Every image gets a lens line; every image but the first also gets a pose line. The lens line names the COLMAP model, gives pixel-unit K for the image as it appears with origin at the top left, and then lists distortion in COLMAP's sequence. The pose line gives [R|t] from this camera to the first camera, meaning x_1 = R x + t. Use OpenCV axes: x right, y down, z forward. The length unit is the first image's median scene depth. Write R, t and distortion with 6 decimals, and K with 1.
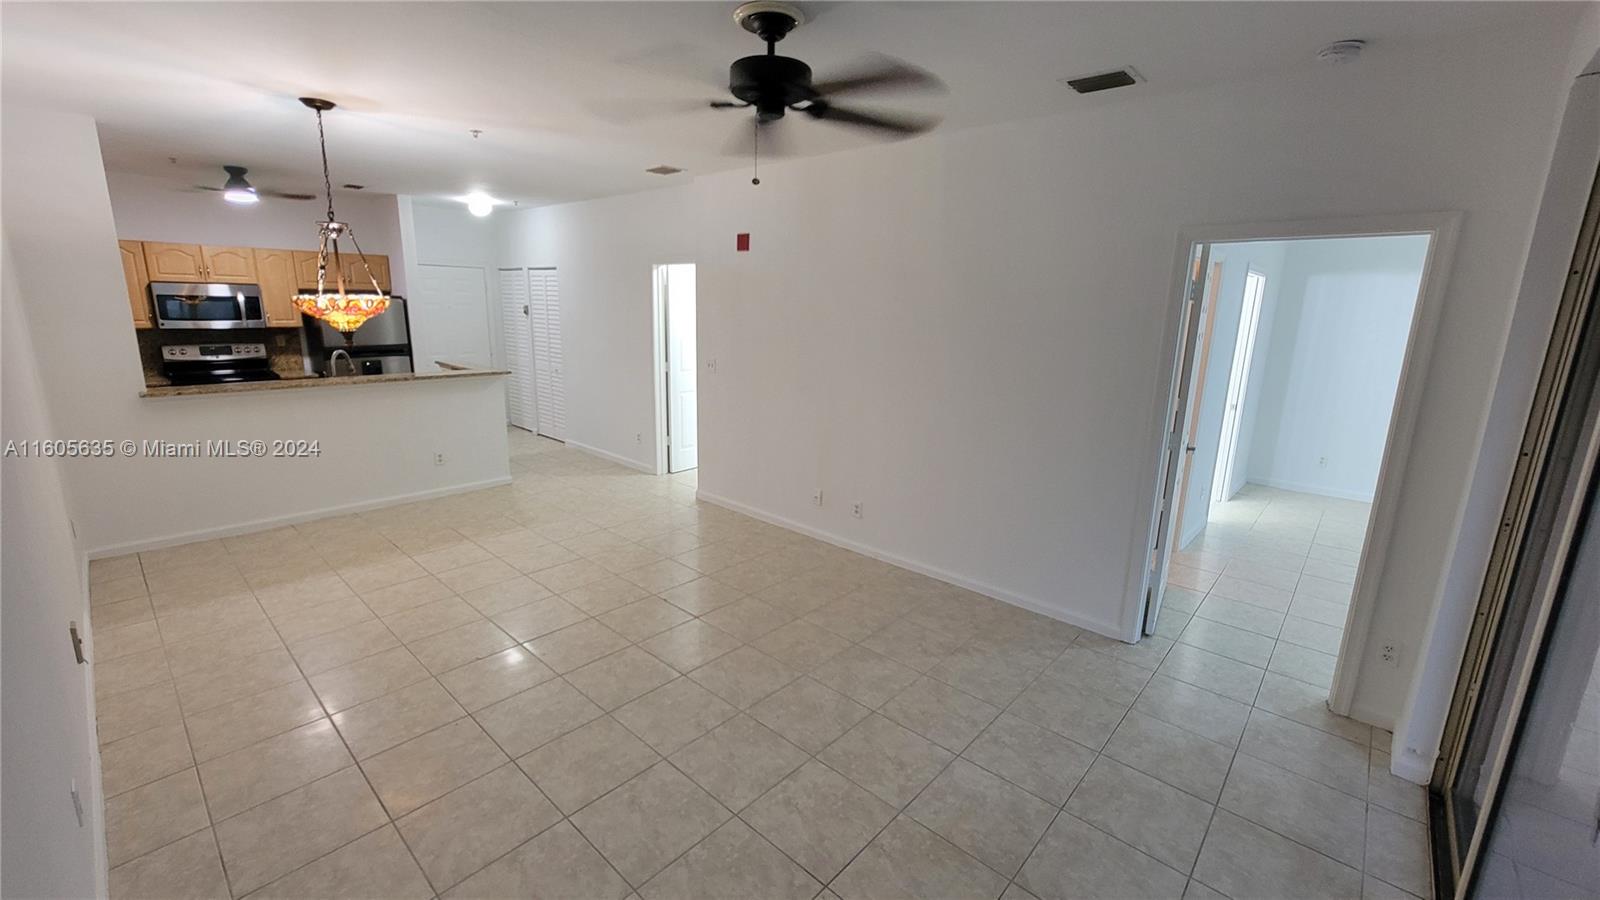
lens RADIAL K [[651.4, 0, 800.0], [0, 651.4, 450.0], [0, 0, 1]] dist [-0.000420, 0.000147]
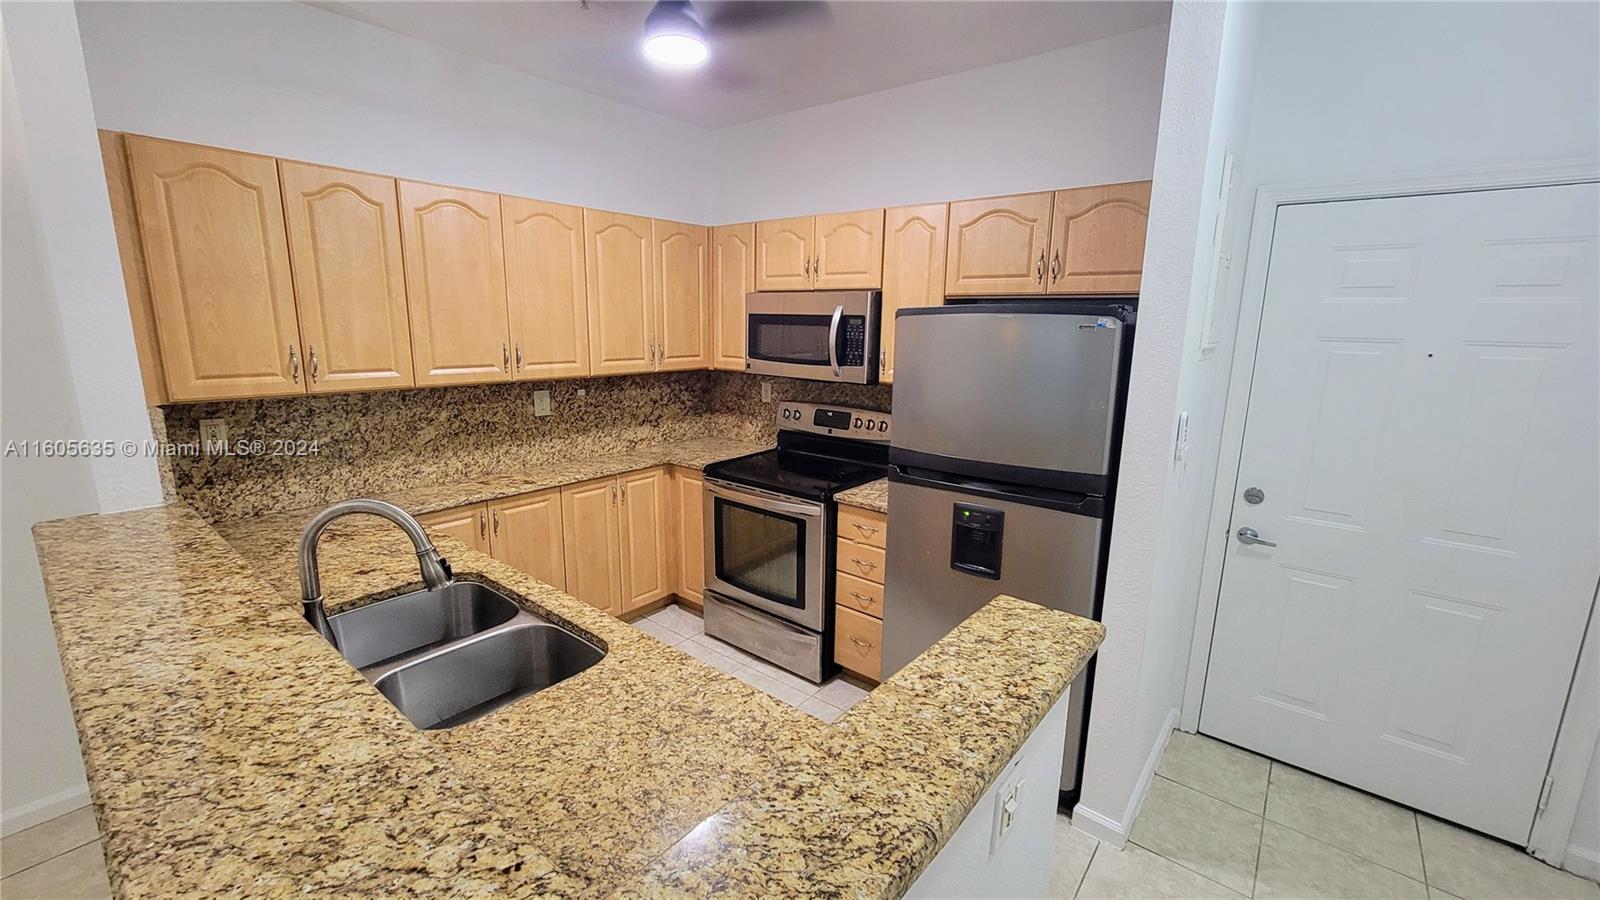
lens RADIAL K [[651.4, 0, 800.0], [0, 651.4, 450.0], [0, 0, 1]] dist [-0.000420, 0.000147]
pose [[0.062223, 0.164739, -0.984373, -0.382201], [-0.245997, 0.958388, 0.144841, -0.202437], [0.967271, 0.233140, 0.100159, 0.942688]]
